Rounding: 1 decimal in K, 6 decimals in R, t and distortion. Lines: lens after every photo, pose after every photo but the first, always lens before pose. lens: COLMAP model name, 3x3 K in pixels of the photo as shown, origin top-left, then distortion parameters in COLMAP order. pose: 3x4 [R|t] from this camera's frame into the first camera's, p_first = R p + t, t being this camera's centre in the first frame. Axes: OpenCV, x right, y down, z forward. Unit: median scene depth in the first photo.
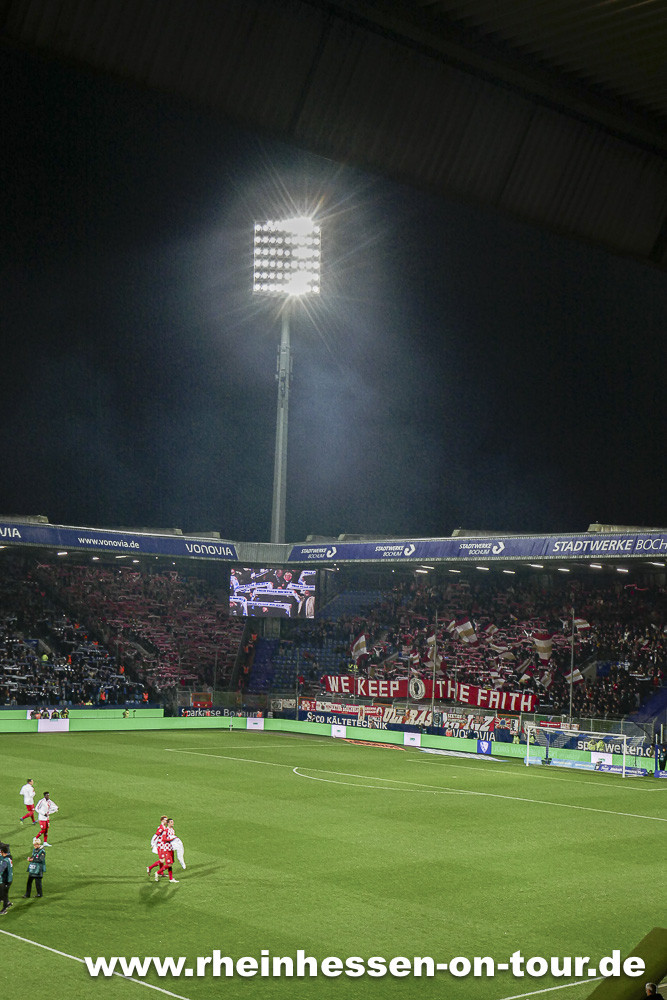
lens RADIAL K [[1438.4, 0, 333.7], [0, 1438.4, 542.0], [0, 0, 1]] dist [0.061651, 0.010442]
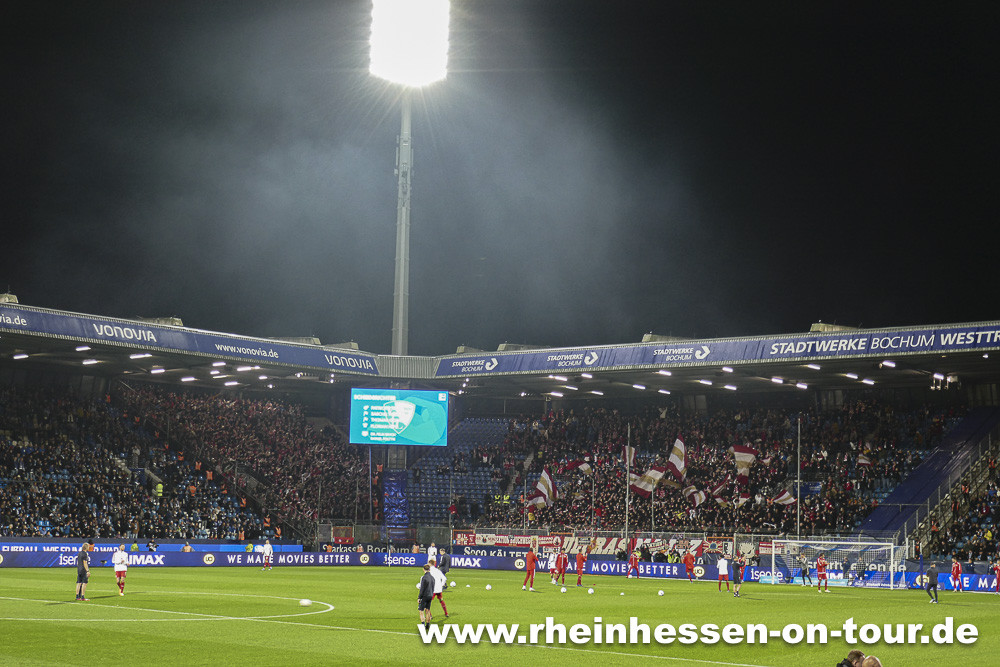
lens RADIAL K [[1664.4, 0, 489.1], [0, 1664.4, 321.8], [0, 0, 1]] dist [0.134202, -1.052829]
pose [[0.991413, 0.004120, 0.130701, -0.151422], [0.002762, 0.998621, -0.052426, 0.038457], [-0.130737, 0.052337, 0.990035, -0.018012]]
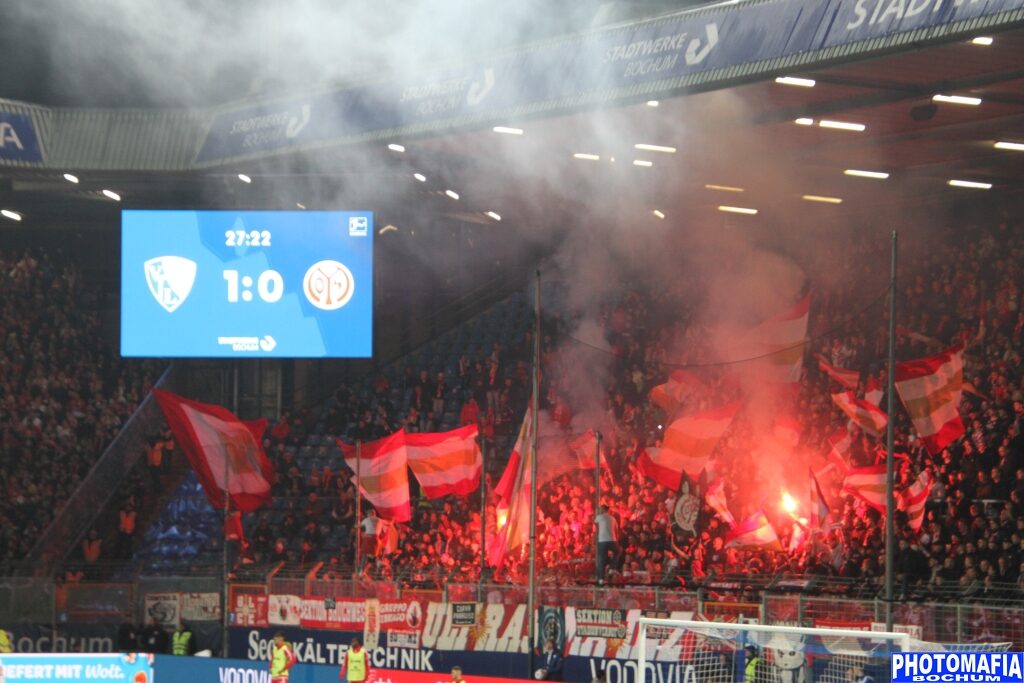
lens RADIAL K [[3520.1, 0, 513.4], [0, 3520.1, 421.2], [0, 0, 1]] dist [1.293200, 0.628496]
pose [[0.984418, -0.030463, -0.173187, 0.196220], [0.035736, 0.998985, 0.027413, 0.058328], [0.172176, -0.033175, 0.984507, 0.262581]]
